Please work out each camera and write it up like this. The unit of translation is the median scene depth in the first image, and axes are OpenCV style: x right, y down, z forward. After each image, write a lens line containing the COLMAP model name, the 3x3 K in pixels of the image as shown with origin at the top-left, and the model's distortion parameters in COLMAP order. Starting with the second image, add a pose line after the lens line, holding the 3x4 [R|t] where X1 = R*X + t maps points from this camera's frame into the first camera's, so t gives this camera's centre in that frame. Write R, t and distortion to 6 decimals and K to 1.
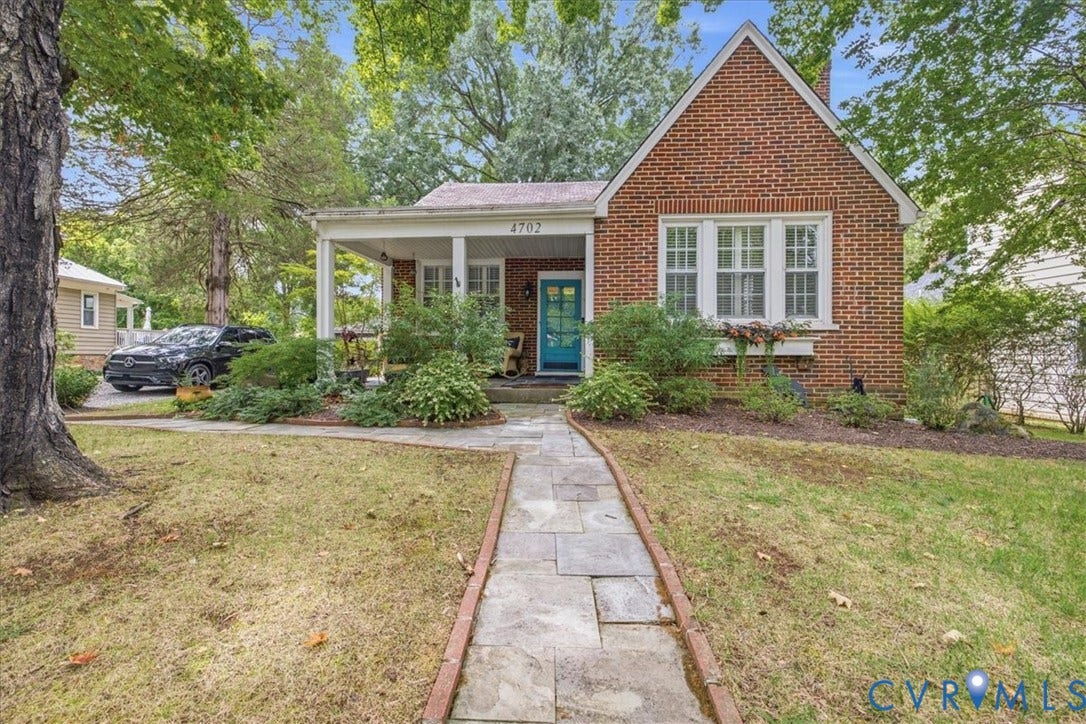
lens RADIAL K [[475.4, 0, 537.5], [0, 475.4, 366.8], [0, 0, 1]] dist [0.004511, 0.000129]
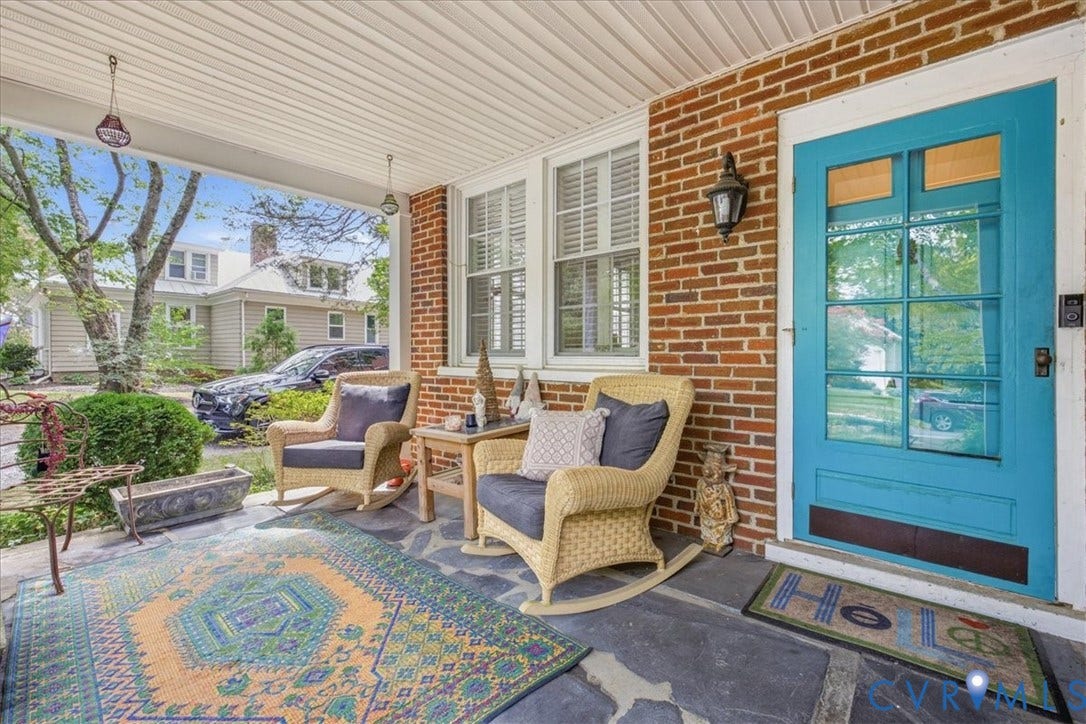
lens RADIAL K [[475.4, 0, 541.5], [0, 475.4, 358.4], [0, 0, 1]] dist [0.004511, 0.000129]
pose [[0.771943, -0.004704, -0.635674, 0.057780], [0.007145, 0.999974, 0.001276, -0.080368], [0.635652, -0.005526, 0.771956, 0.738168]]
